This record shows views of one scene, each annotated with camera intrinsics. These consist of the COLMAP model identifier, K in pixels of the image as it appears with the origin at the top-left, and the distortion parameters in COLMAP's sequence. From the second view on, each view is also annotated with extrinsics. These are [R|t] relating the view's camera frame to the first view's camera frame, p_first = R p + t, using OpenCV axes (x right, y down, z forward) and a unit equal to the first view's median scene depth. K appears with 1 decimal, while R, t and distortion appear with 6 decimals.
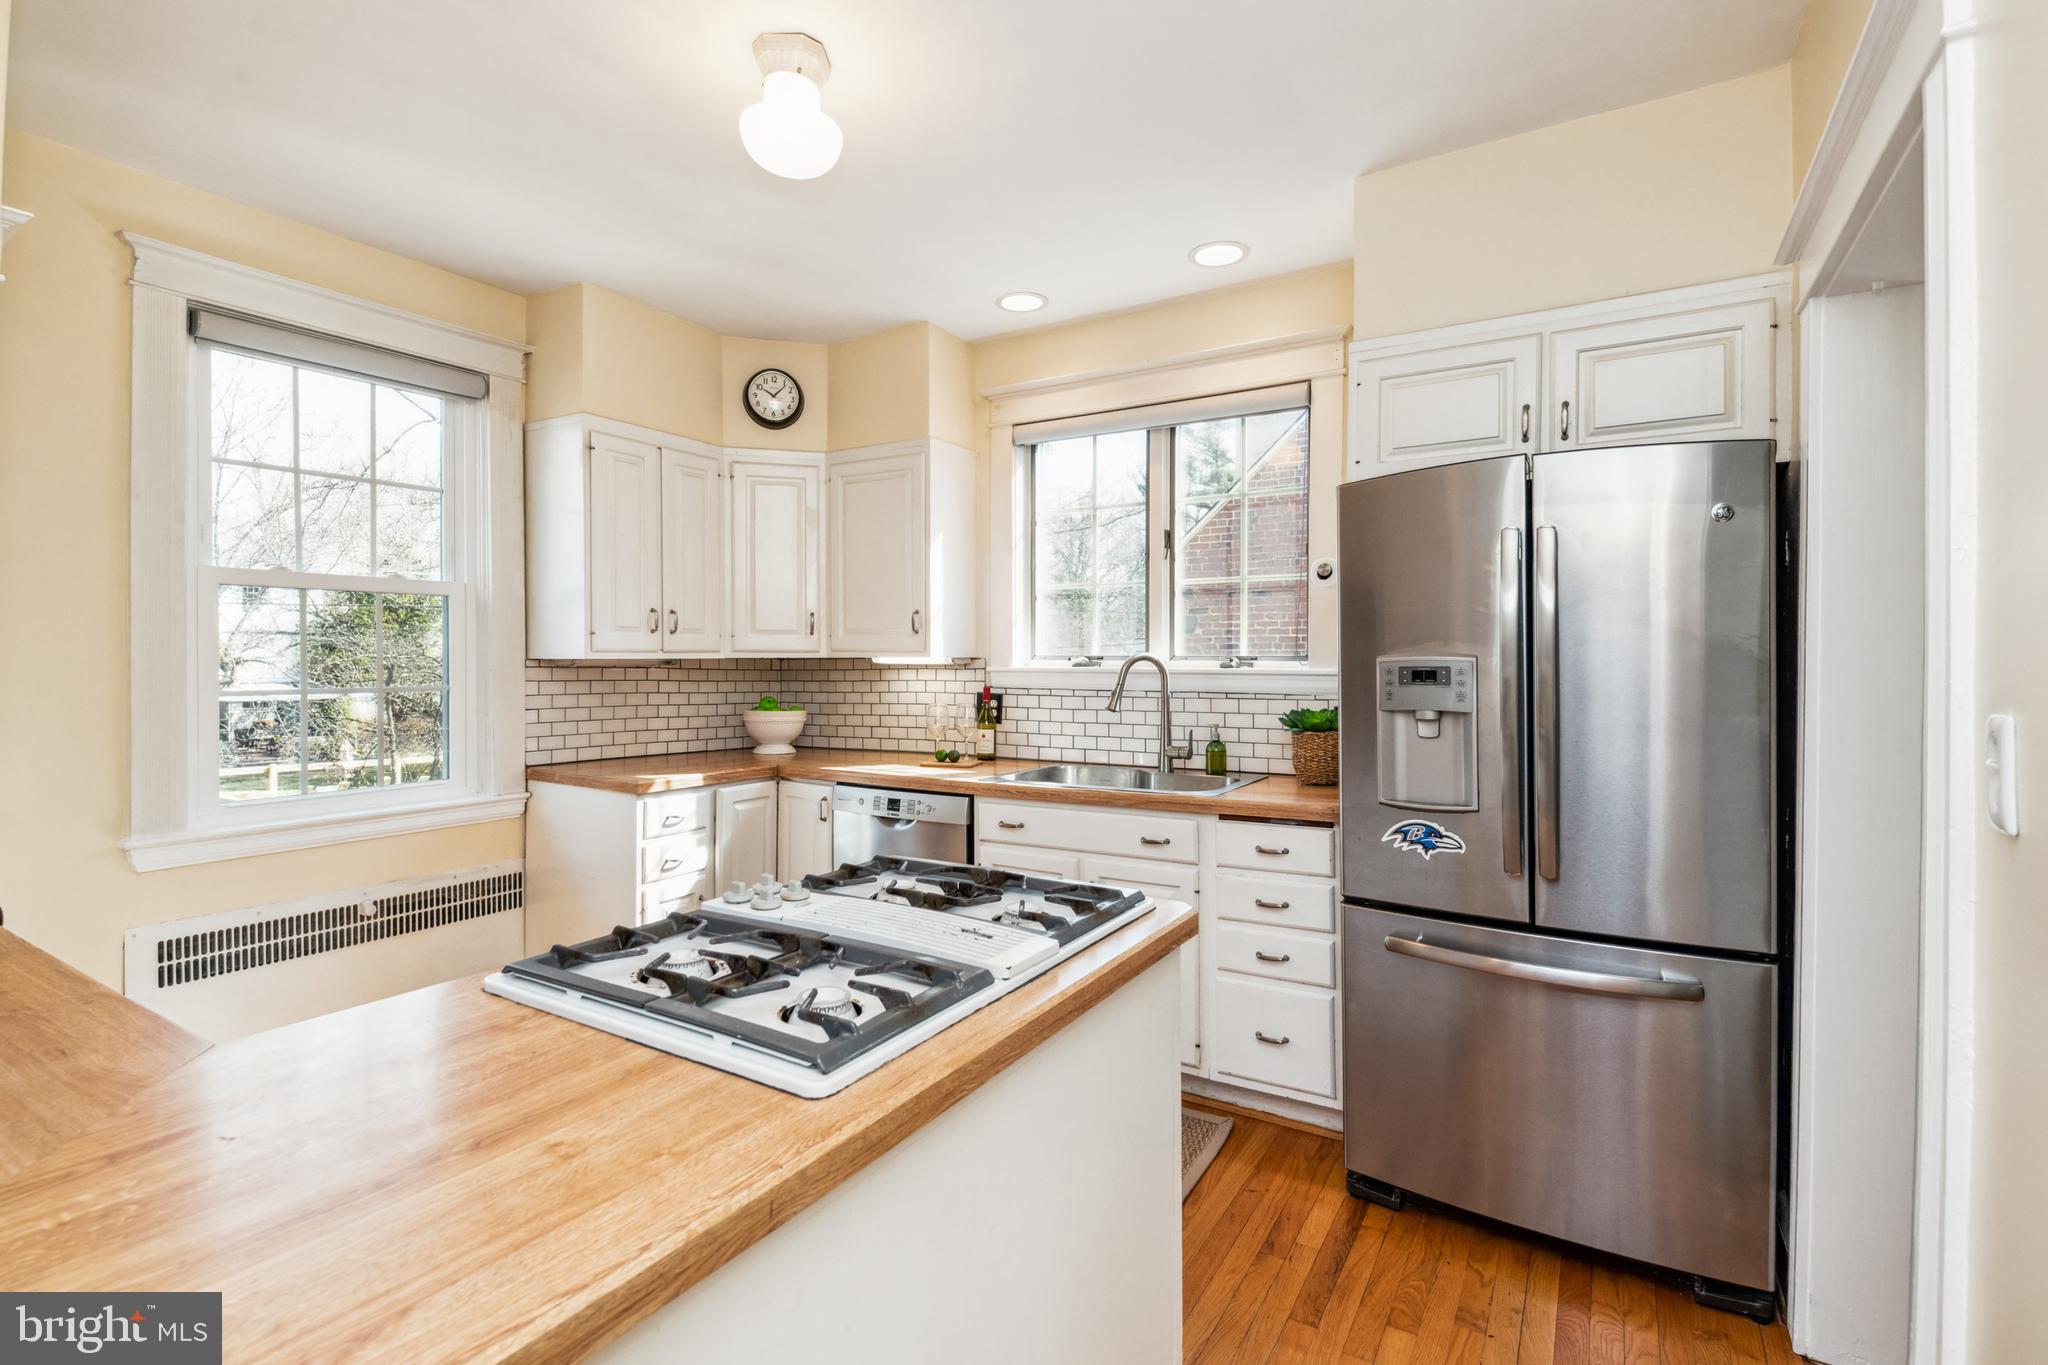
lens RADIAL K [[930.5, 0, 1036.4], [0, 930.5, 669.2], [0, 0, 1]] dist [0.003407, -0.000103]
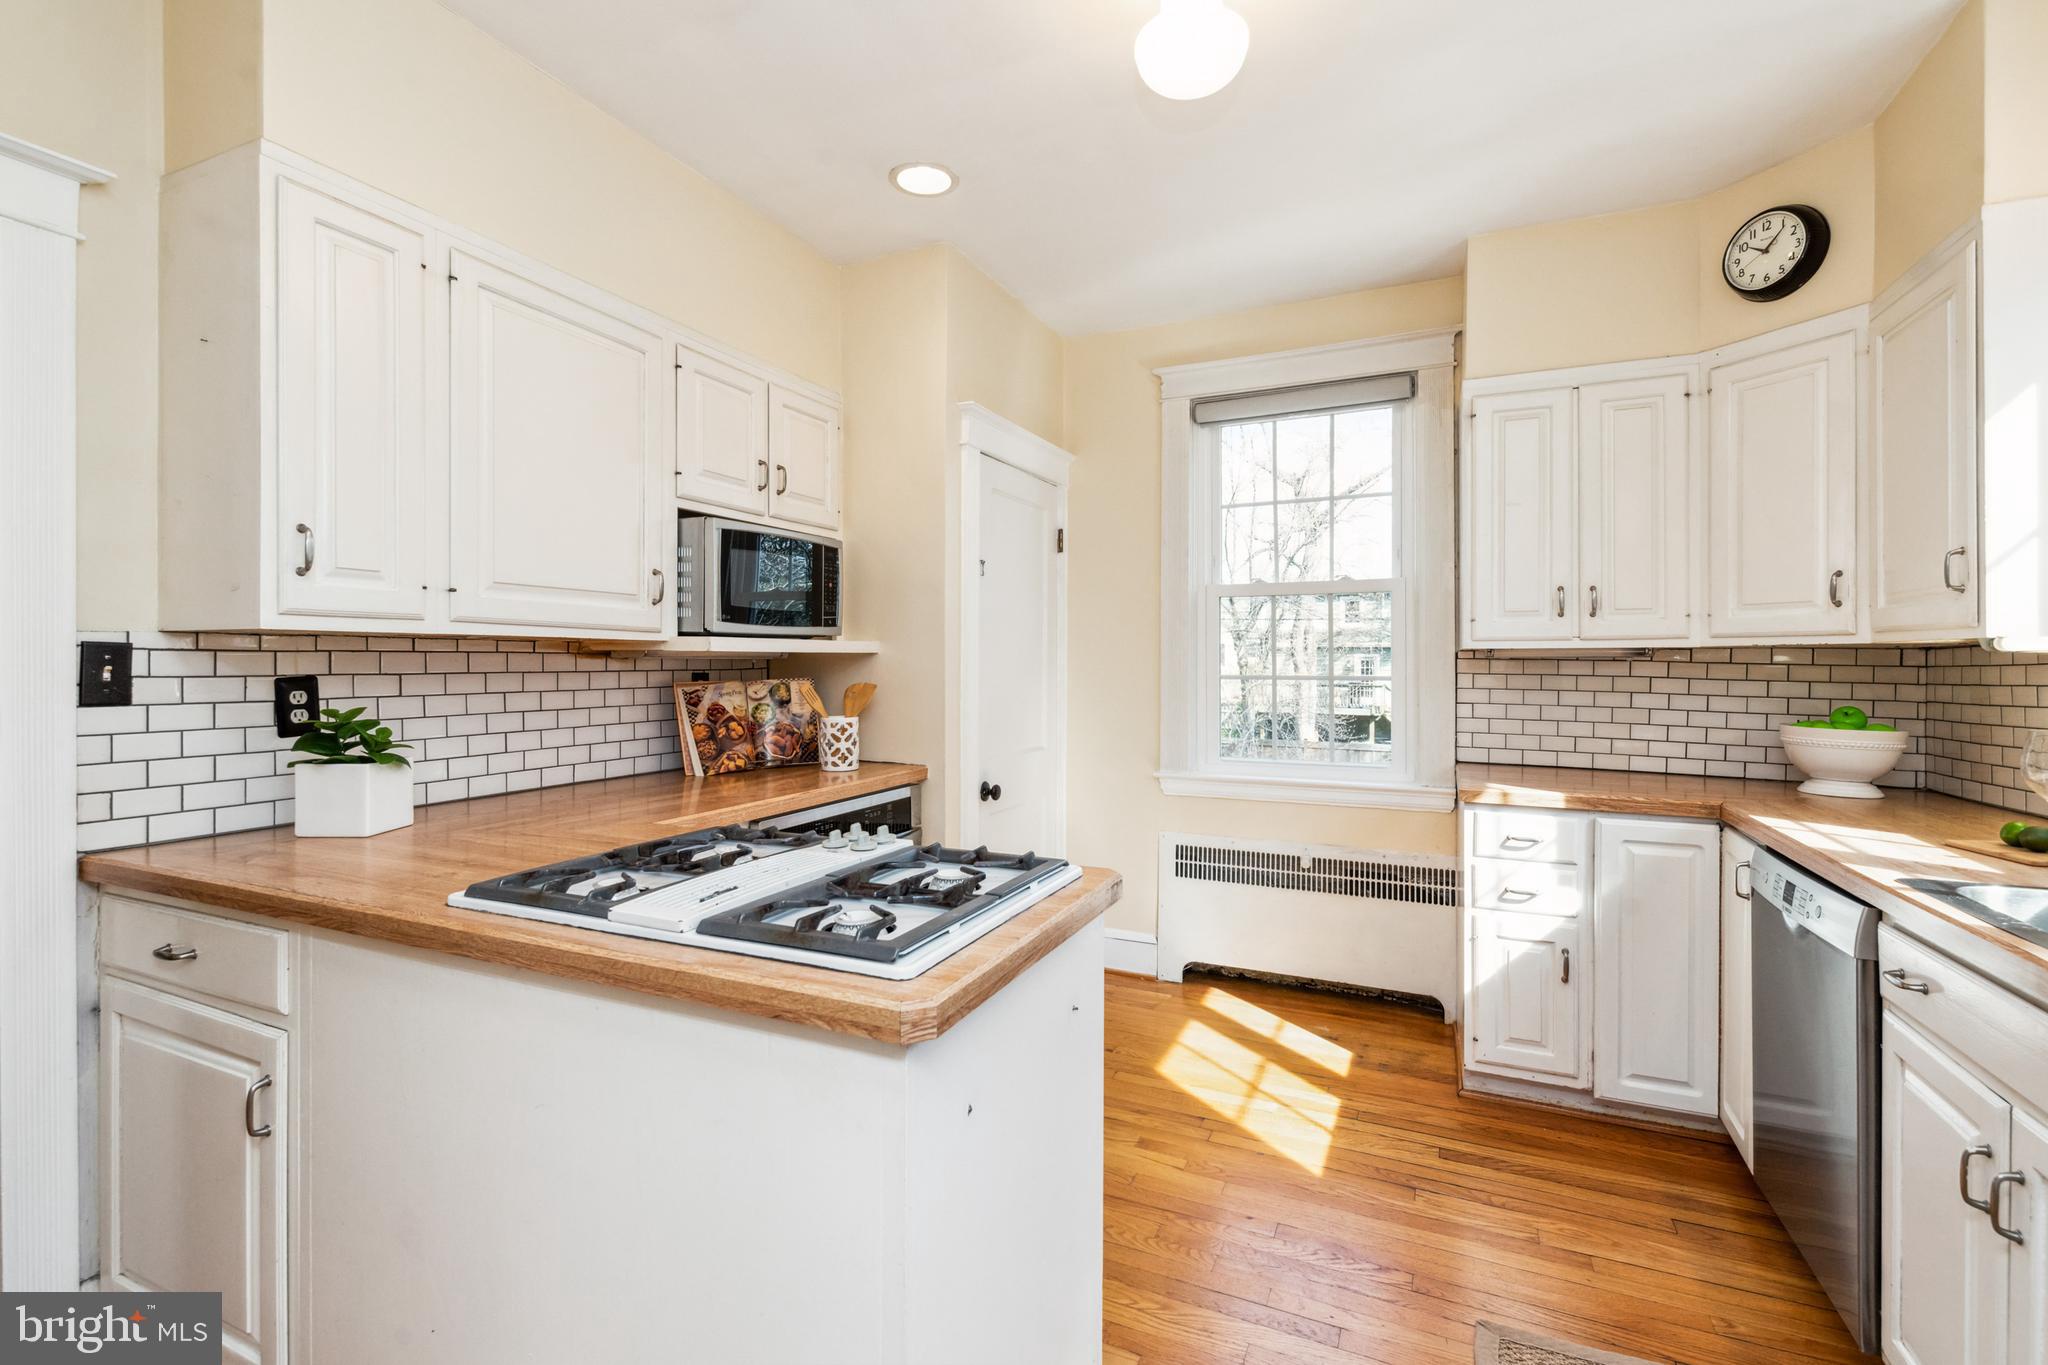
lens RADIAL K [[930.5, 0, 1022.9], [0, 930.5, 670.6], [0, 0, 1]] dist [0.003407, -0.000103]
pose [[0.103659, 0.006849, -0.994589, 0.378708], [-0.012492, 0.999906, 0.005584, 0.010411], [0.994534, 0.011846, 0.103734, 0.471611]]
